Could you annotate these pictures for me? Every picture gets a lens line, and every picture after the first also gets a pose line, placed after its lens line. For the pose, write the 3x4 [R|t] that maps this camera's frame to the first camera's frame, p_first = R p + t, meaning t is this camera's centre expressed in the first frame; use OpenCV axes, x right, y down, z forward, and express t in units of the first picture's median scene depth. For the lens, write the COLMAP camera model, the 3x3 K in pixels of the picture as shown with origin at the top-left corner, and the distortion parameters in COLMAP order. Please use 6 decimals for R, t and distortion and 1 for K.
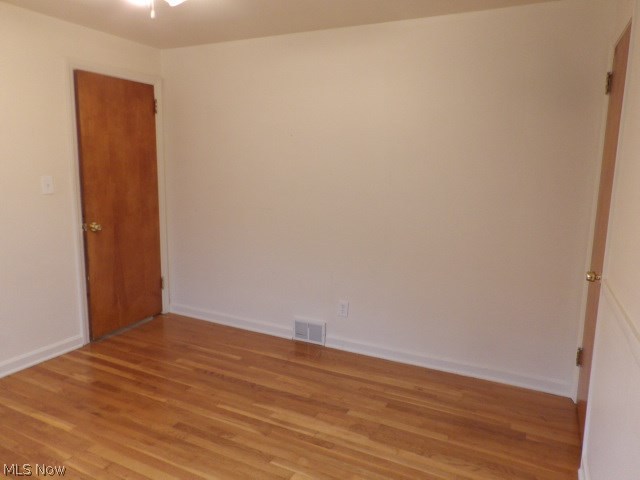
lens RADIAL K [[452.4, 0, 316.8], [0, 452.4, 237.6], [0, 0, 1]] dist [-0.050070, 0.060759]
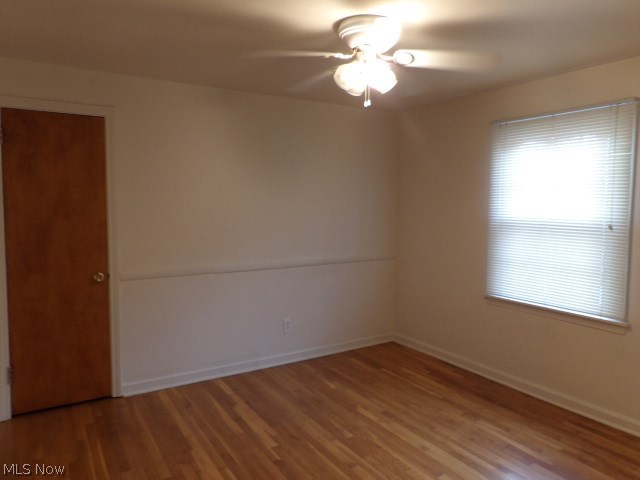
lens RADIAL K [[452.4, 0, 316.8], [0, 452.4, 237.6], [0, 0, 1]] dist [-0.050070, 0.060759]
pose [[-0.857218, -0.068116, 0.510429, -0.697242], [0.054084, 0.973822, 0.220783, -0.308785], [-0.512106, 0.216865, -0.831094, 1.664764]]
